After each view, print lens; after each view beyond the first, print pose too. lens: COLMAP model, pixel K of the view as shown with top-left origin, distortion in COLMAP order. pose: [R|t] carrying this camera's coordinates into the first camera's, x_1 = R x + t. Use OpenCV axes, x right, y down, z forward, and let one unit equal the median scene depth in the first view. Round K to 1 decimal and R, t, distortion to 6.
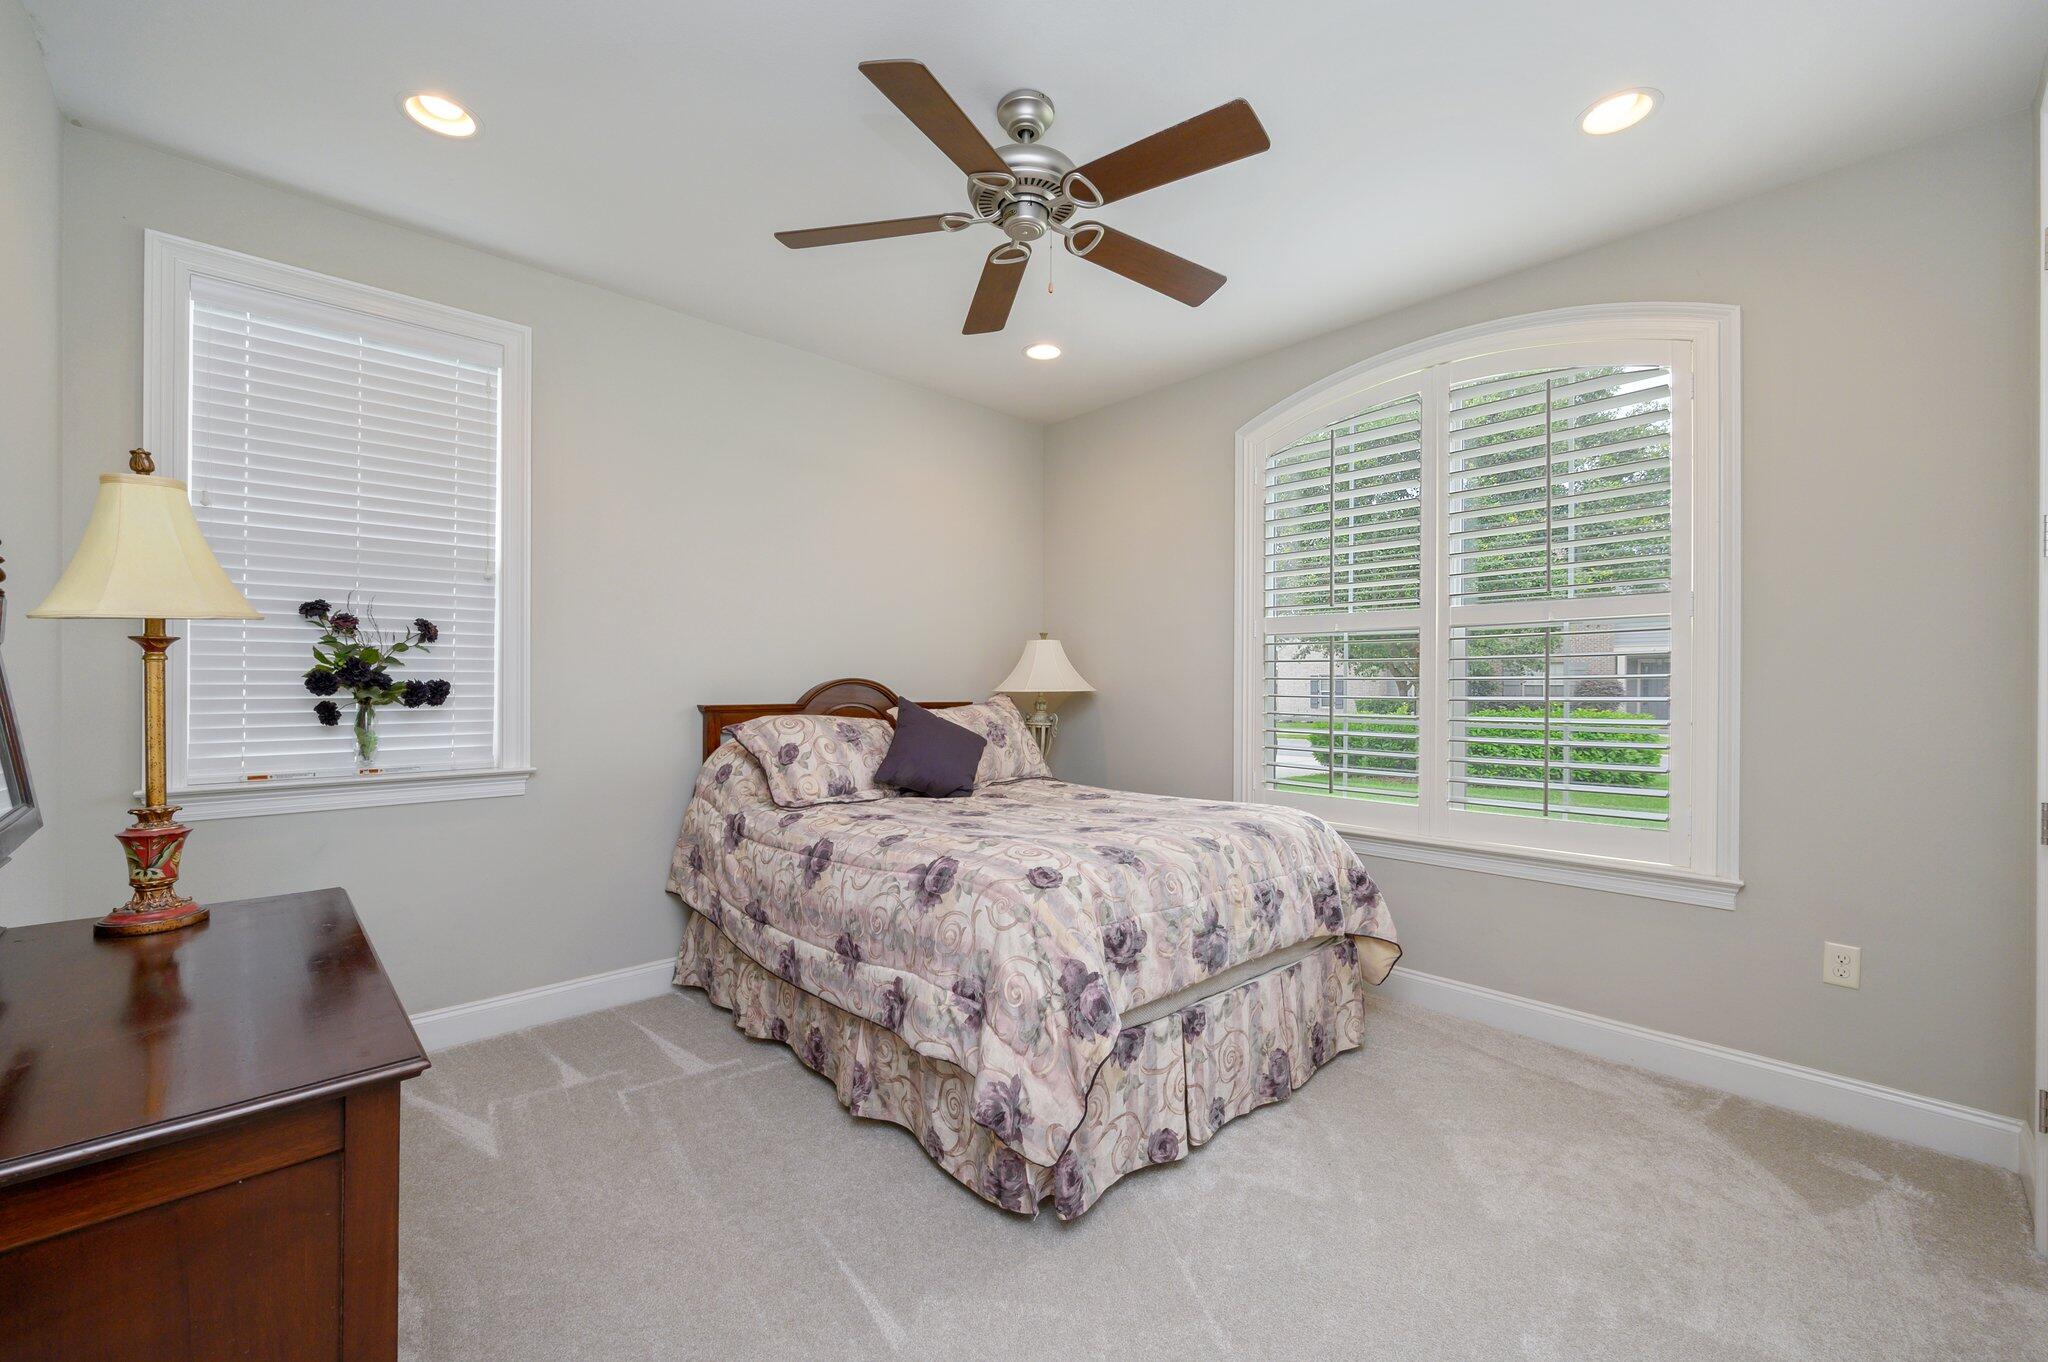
lens RADIAL K [[837.8, 0, 1011.8], [0, 837.8, 683.1], [0, 0, 1]] dist [-0.004443, 0.000628]
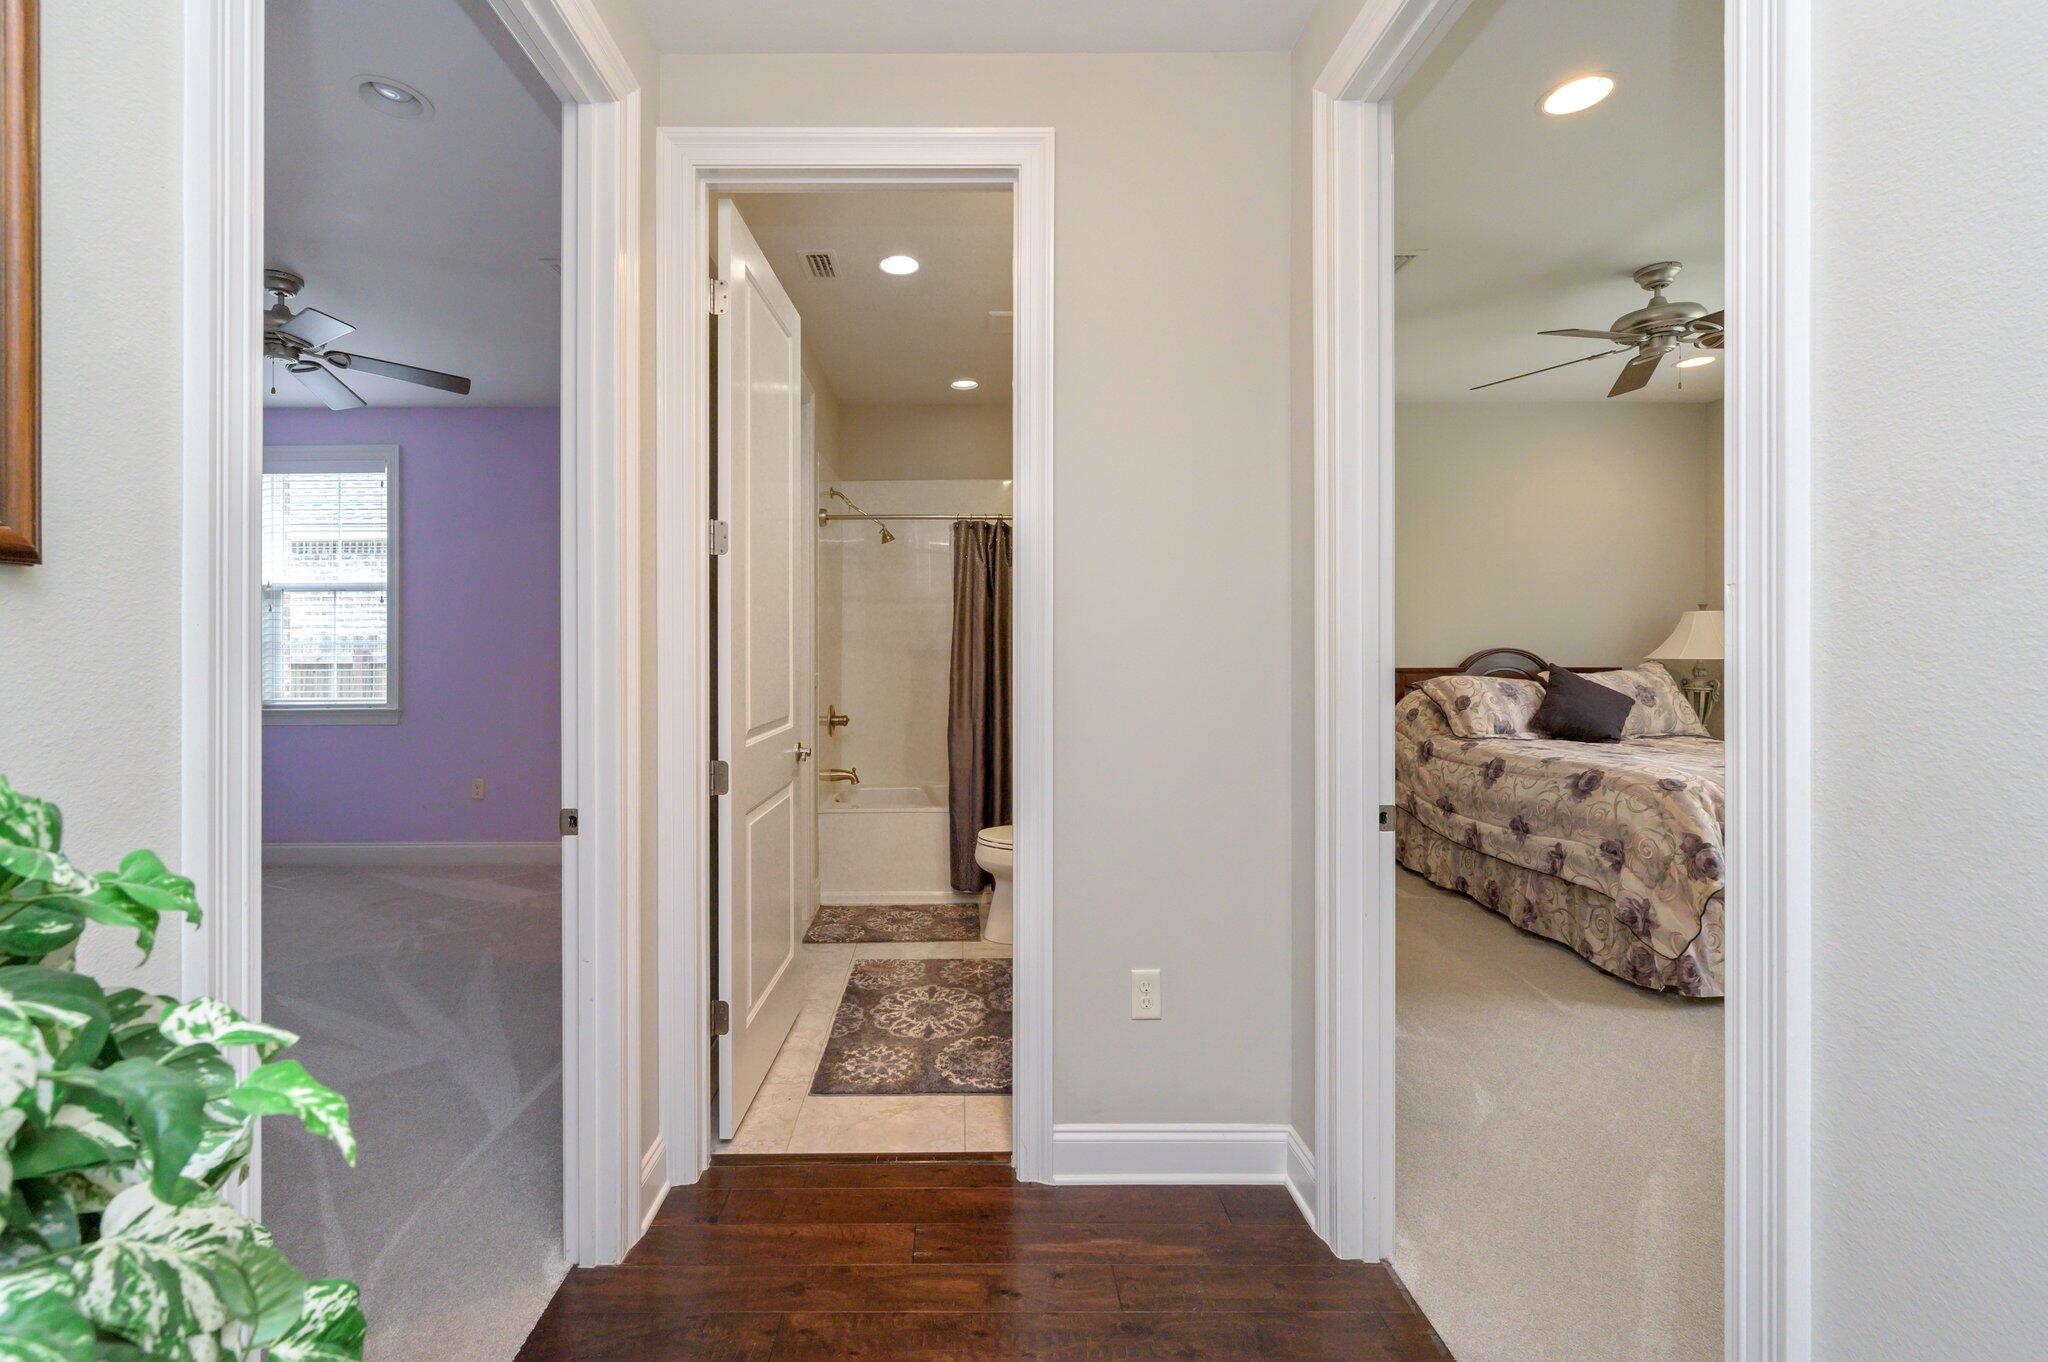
lens RADIAL K [[837.8, 0, 1016.3], [0, 837.8, 642.5], [0, 0, 1]] dist [-0.004443, 0.000628]
pose [[0.775984, -0.004139, -0.630739, 0.060320], [0.004558, 0.999989, -0.000954, -0.027946], [0.630736, -0.002135, 0.775994, -0.776993]]
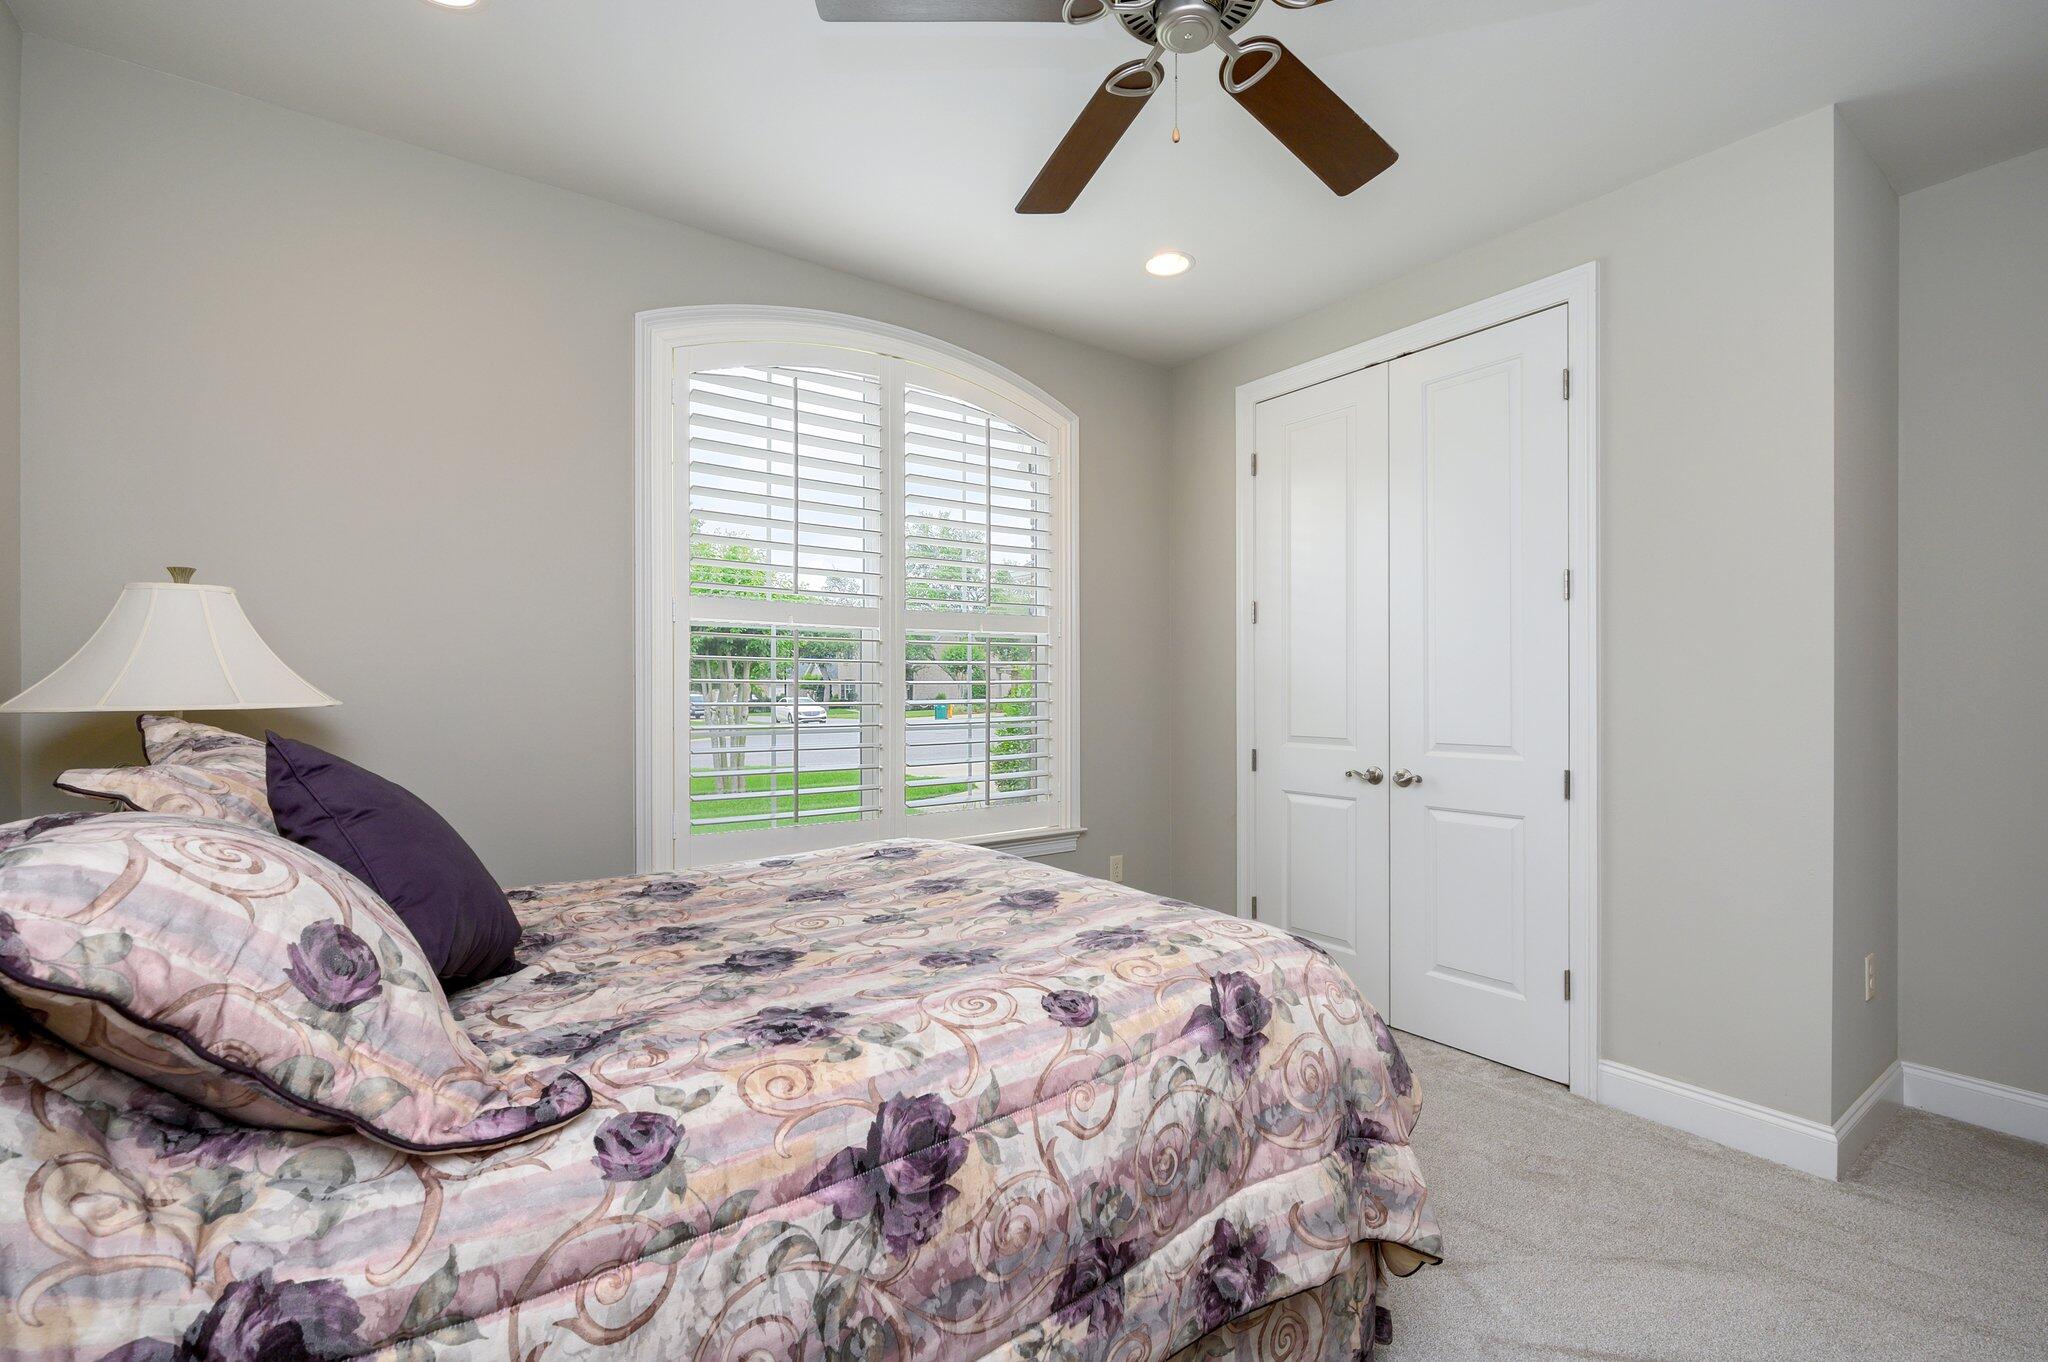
lens RADIAL K [[921.2, 0, 1022.1], [0, 921.2, 681.3], [0, 0, 1]] dist [-0.006056, -0.000854]
pose [[0.091697, 0.002747, 0.995783, -0.671672], [-0.003389, 0.999991, -0.002446, -0.005264], [-0.995781, -0.003150, 0.091706, 0.953386]]
